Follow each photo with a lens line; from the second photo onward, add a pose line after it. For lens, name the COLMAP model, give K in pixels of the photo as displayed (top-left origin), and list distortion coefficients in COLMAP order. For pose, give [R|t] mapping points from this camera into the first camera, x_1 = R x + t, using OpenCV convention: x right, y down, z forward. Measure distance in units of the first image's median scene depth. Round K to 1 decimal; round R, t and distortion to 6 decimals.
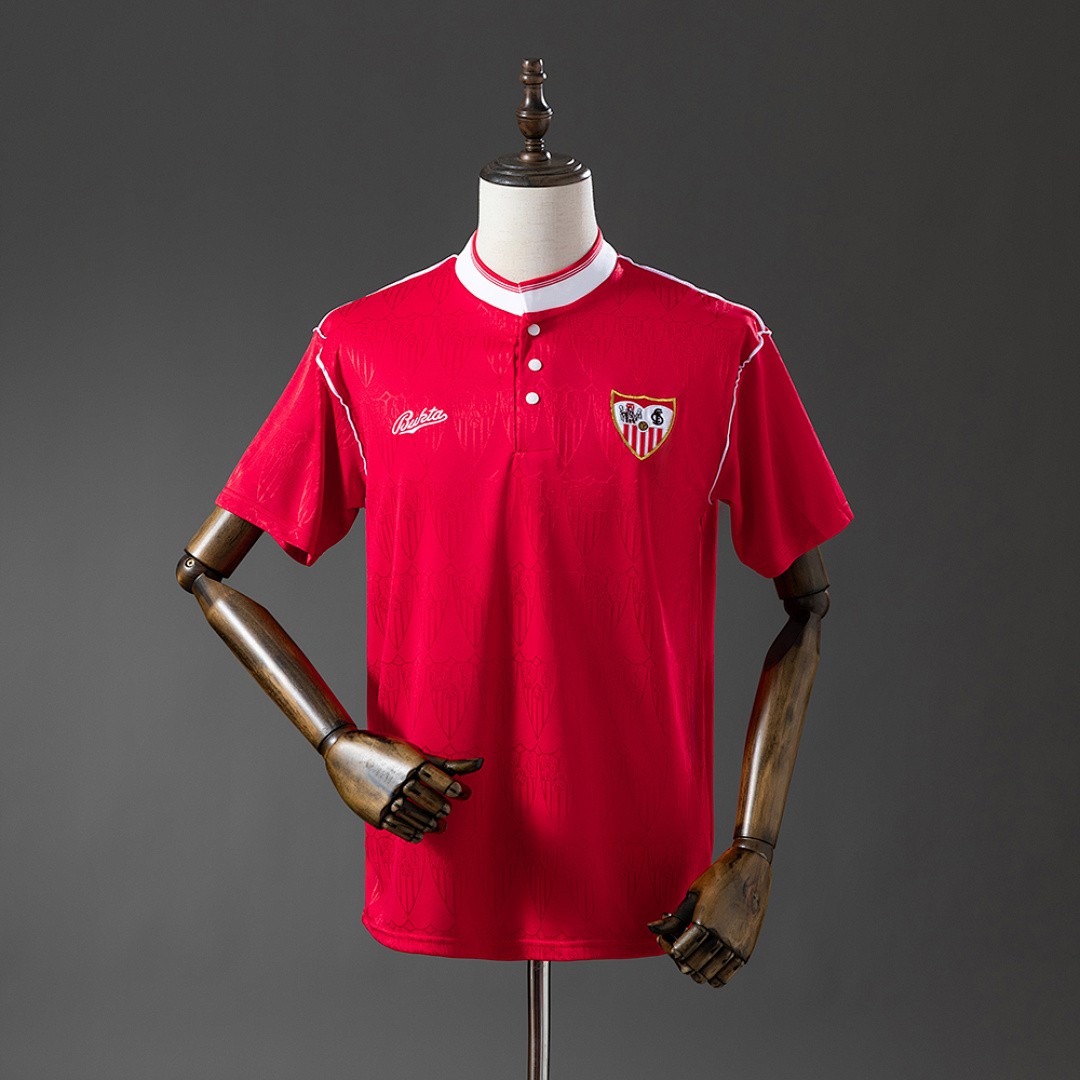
lens RADIAL K [[2145.2, 0, 540.0], [0, 2145.2, 540.0], [0, 0, 1]] dist [-0.003026, -0.023635]
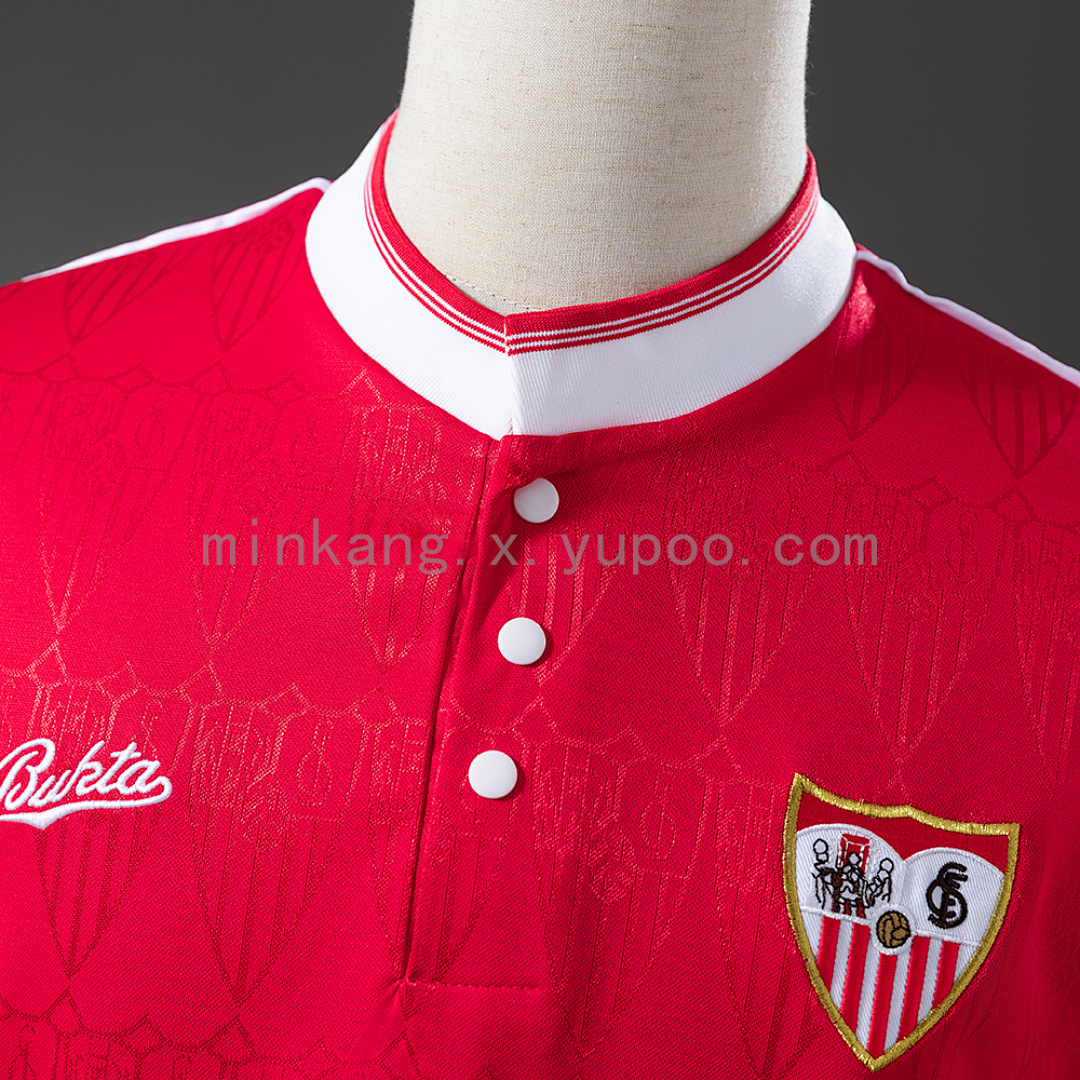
lens RADIAL K [[1891.5, 0, 540.0], [0, 1891.5, 540.0], [0, 0, 1]] dist [-0.115176, 0.255279]
pose [[0.990785, 0.134012, -0.019644, 0.002937], [-0.132009, 0.987902, 0.081383, -0.113394], [0.030313, -0.078040, 0.996489, 0.767795]]
